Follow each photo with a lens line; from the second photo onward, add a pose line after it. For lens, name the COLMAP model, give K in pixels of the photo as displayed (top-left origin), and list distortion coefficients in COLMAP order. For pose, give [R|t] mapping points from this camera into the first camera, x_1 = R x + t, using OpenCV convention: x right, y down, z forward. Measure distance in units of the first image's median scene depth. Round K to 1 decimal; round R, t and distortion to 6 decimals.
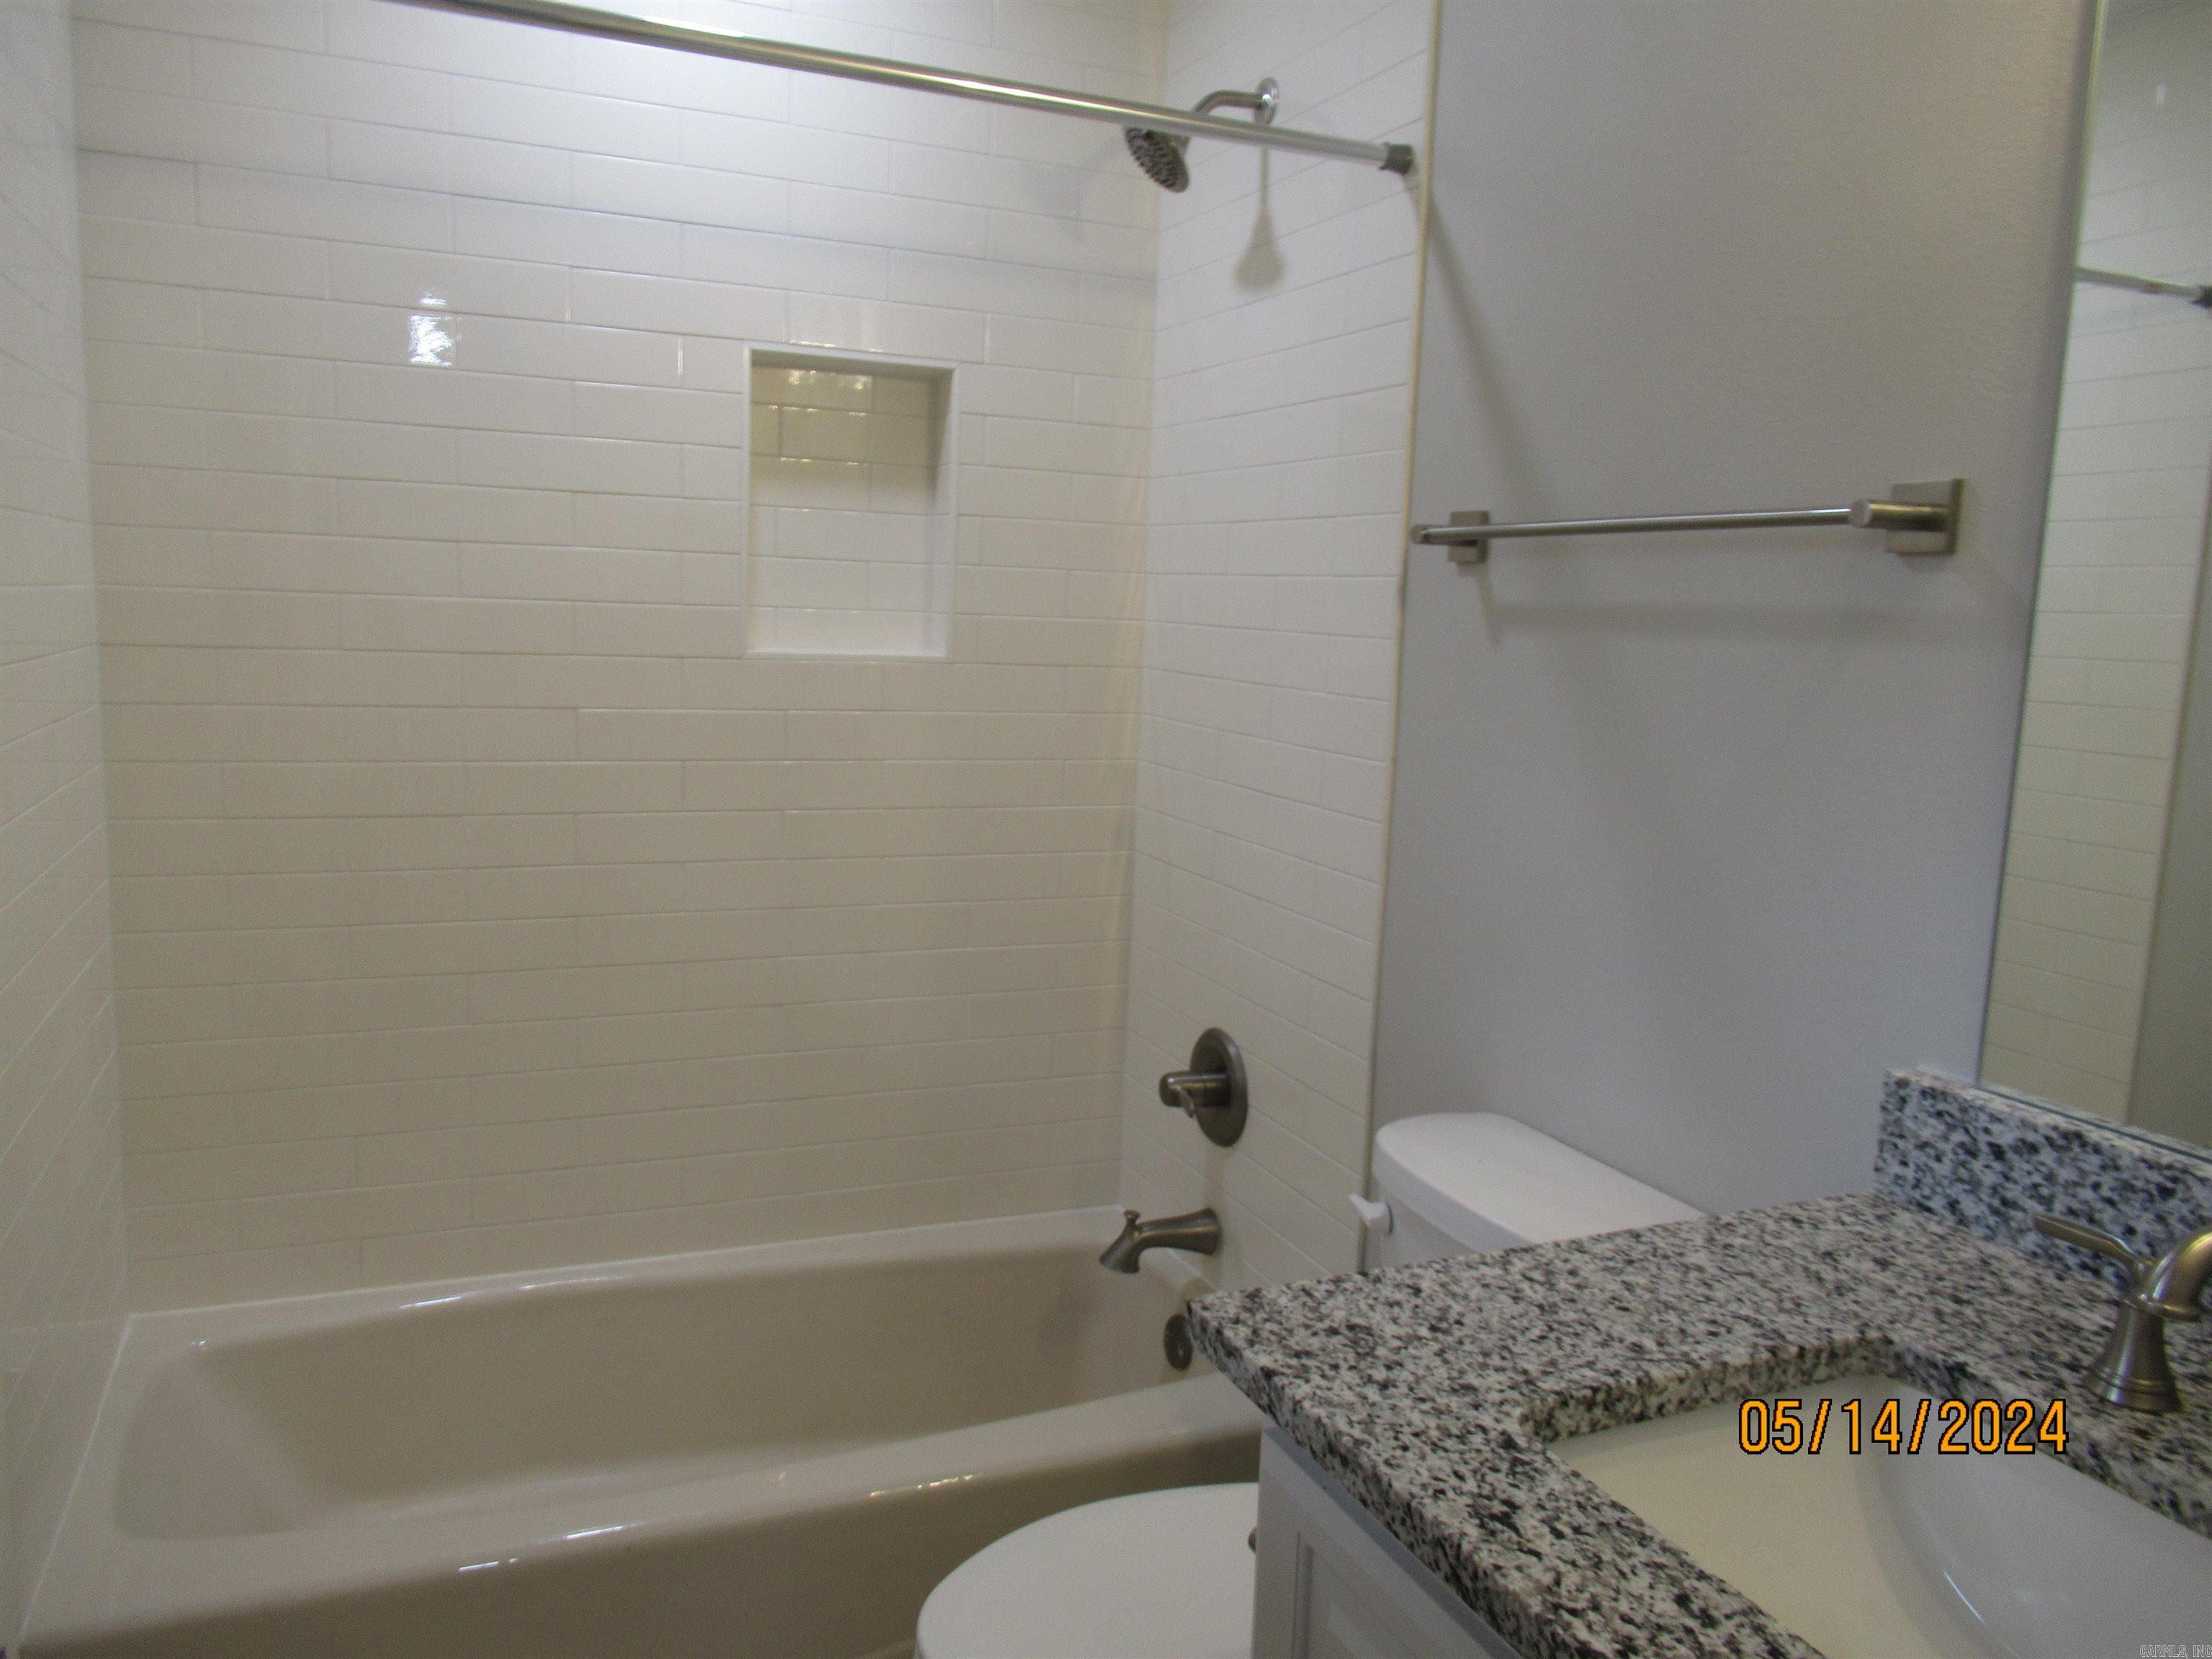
lens RADIAL K [[1638.9, 0, 1101.7], [0, 1638.9, 850.9], [0, 0, 1]] dist [-0.003936, 0.008763]
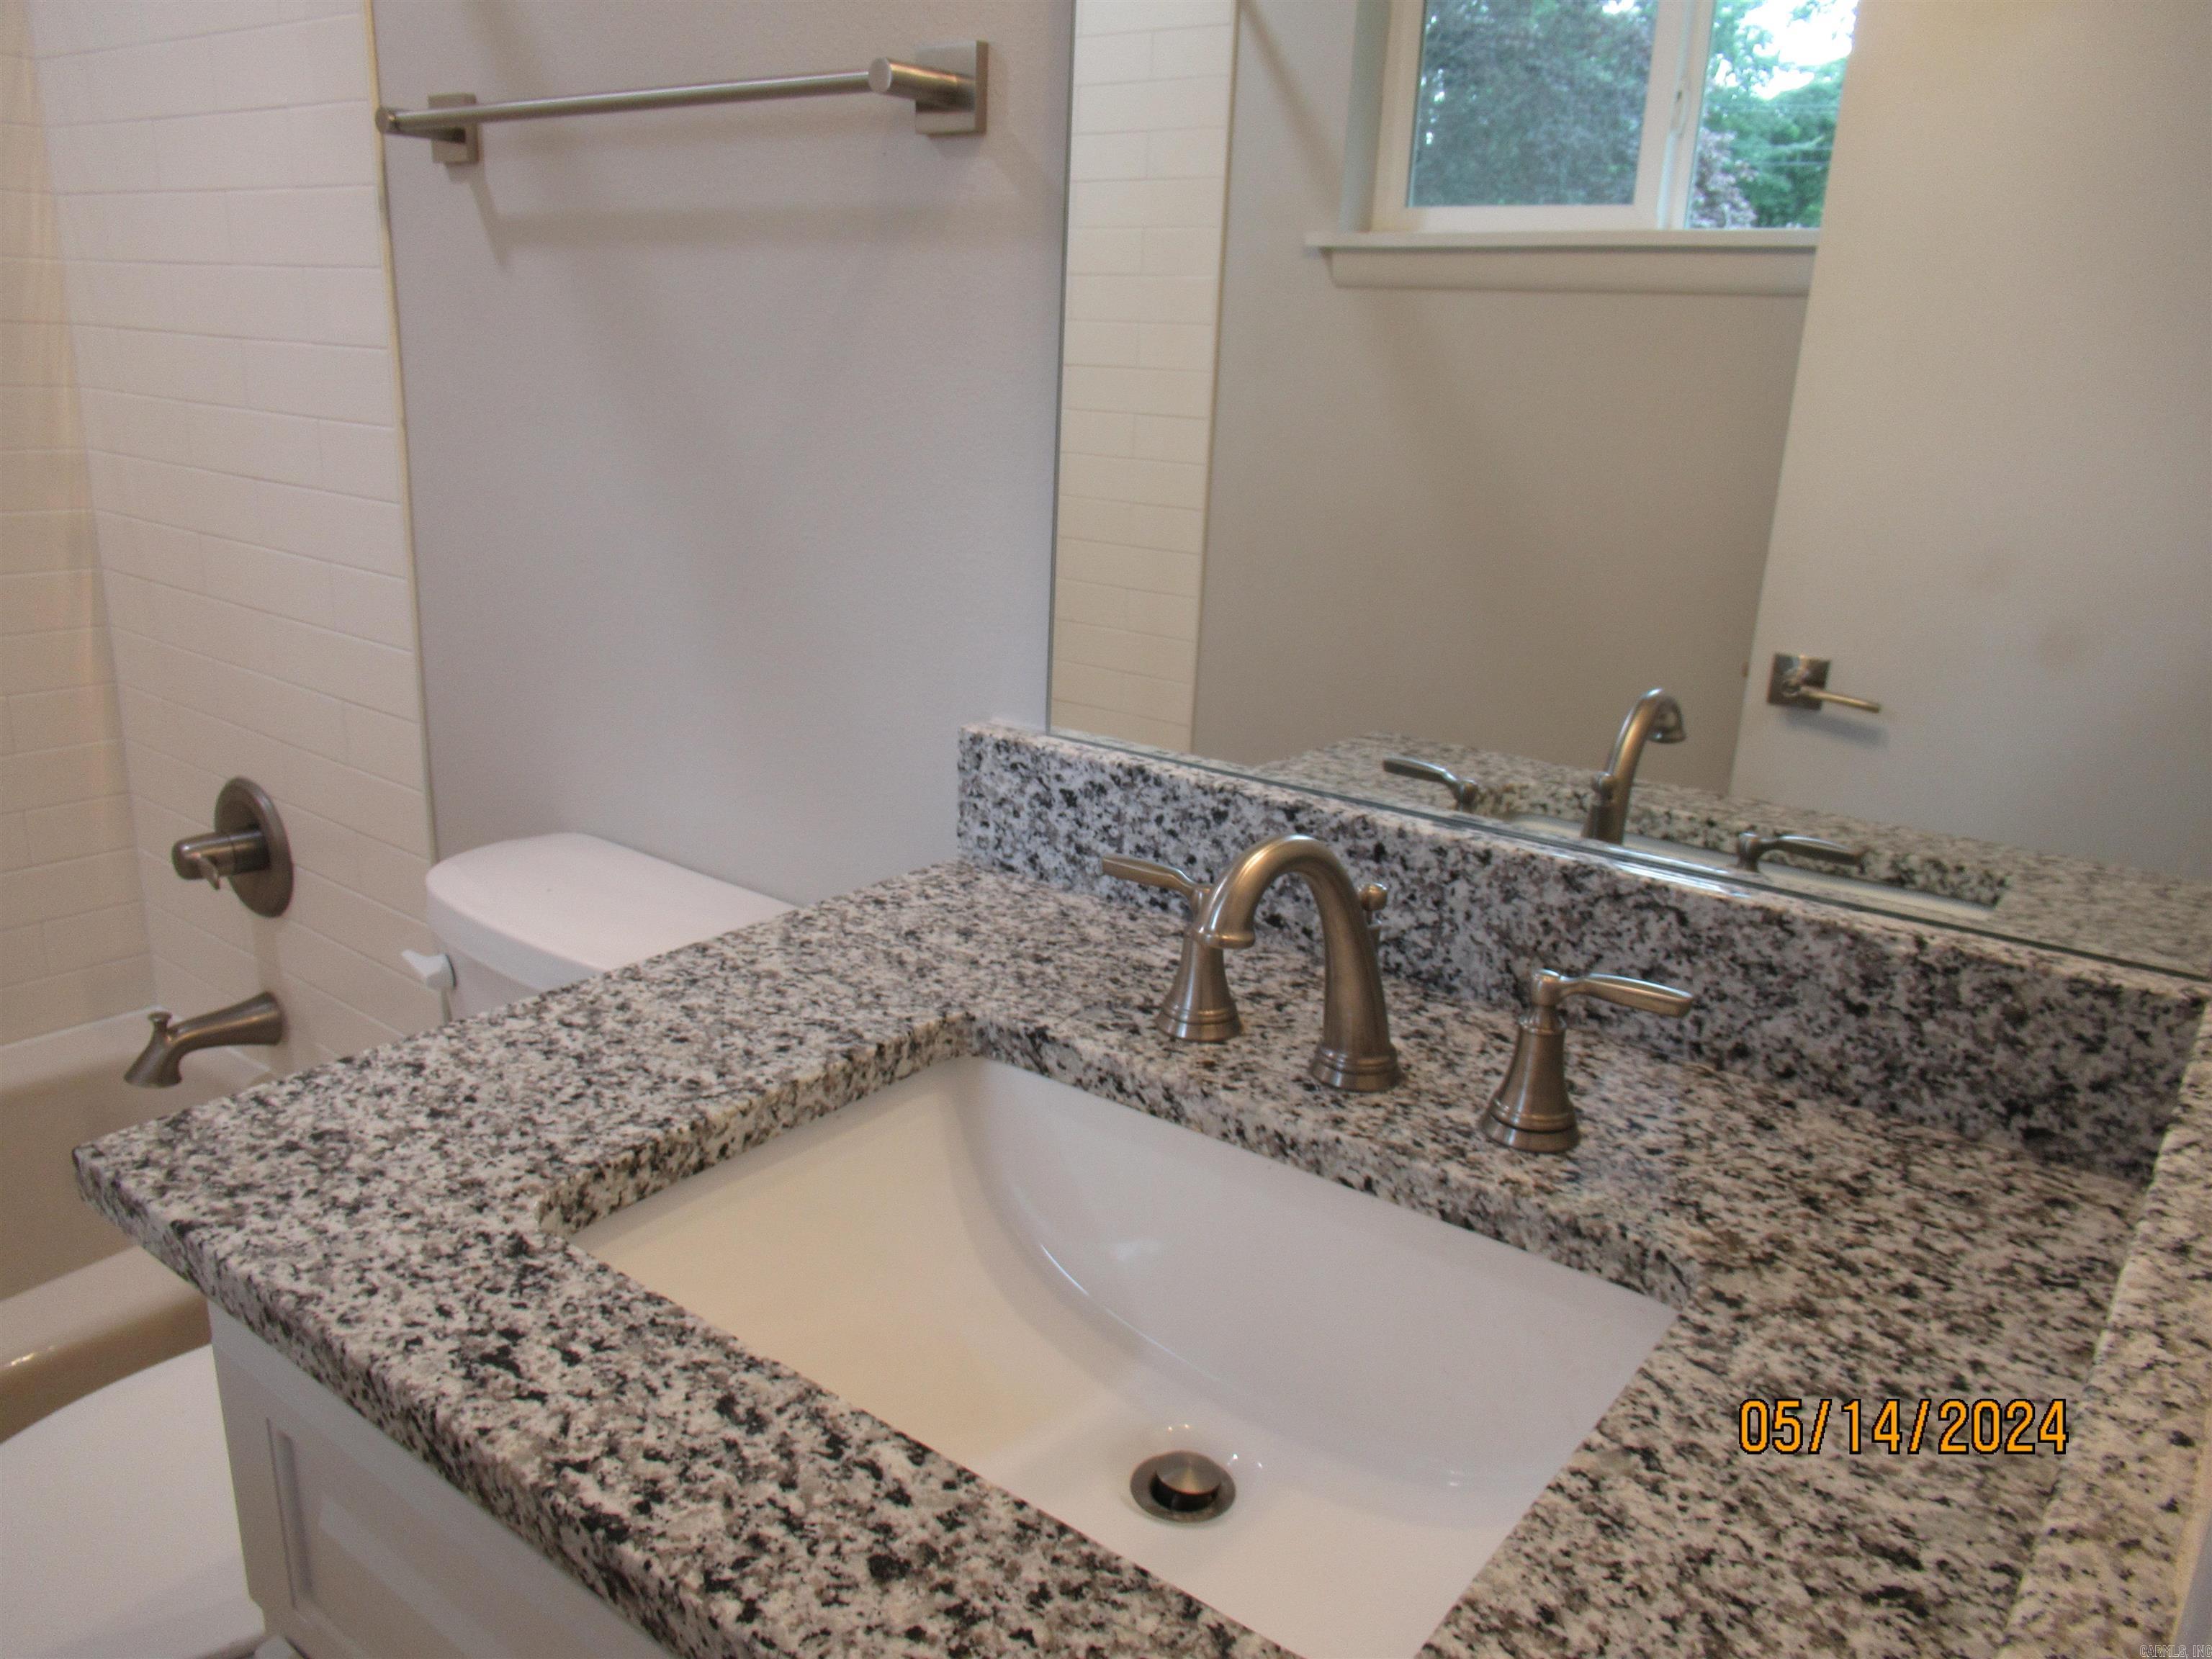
lens RADIAL K [[1638.9, 0, 1103.0], [0, 1638.9, 826.3], [0, 0, 1]] dist [-0.003936, 0.008763]
pose [[0.870468, -0.134746, 0.473423, 0.127237], [0.059848, 0.983639, 0.169922, 0.044893], [-0.488573, -0.119578, 0.864290, 0.191436]]
